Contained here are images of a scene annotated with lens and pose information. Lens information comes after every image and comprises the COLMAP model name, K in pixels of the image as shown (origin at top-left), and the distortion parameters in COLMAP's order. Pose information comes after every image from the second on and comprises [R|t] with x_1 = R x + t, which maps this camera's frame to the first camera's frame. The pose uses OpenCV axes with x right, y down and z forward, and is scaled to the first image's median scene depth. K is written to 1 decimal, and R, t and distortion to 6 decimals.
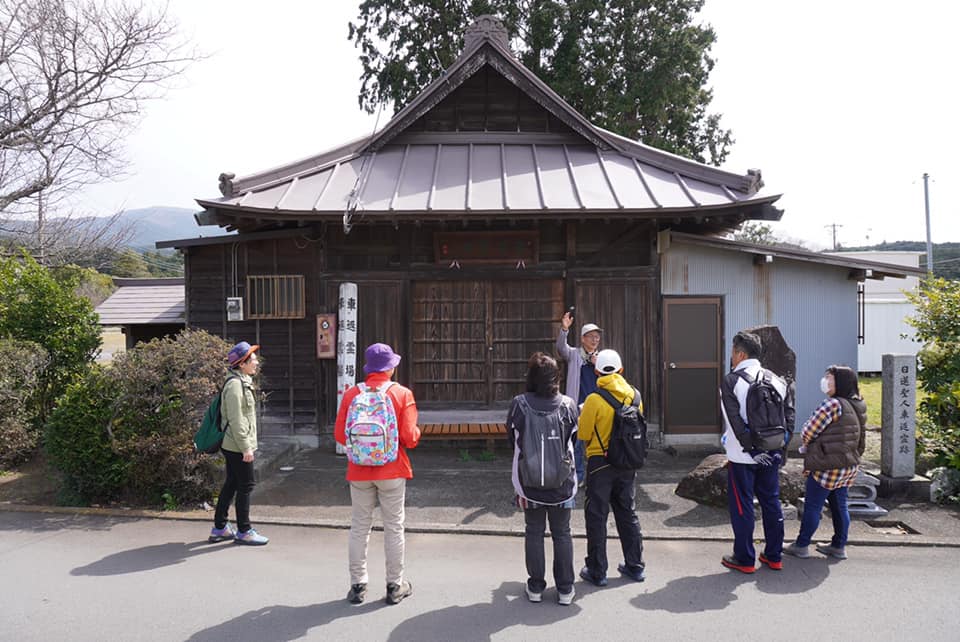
lens RADIAL K [[653.7, 0, 480.0], [0, 653.7, 321.0], [0, 0, 1]] dist [-0.034393, 0.000538]
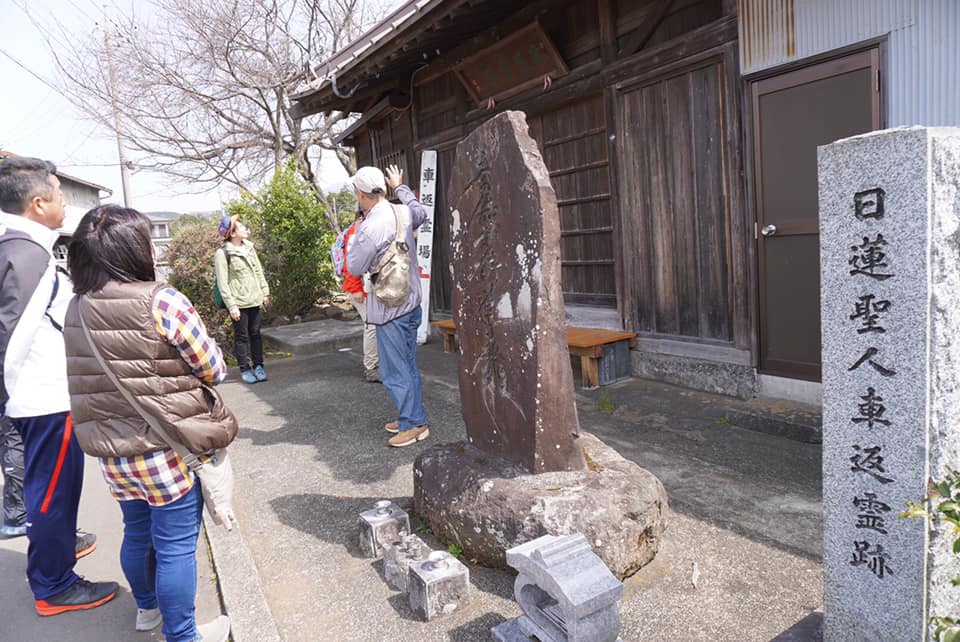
lens RADIAL K [[653.7, 0, 480.0], [0, 653.7, 321.0], [0, 0, 1]] dist [-0.034393, 0.000538]
pose [[0.503460, 0.074762, -0.860778, 0.594194], [0.074915, 0.988720, 0.129691, 0.058038], [0.860764, -0.129779, 0.492181, 0.592454]]
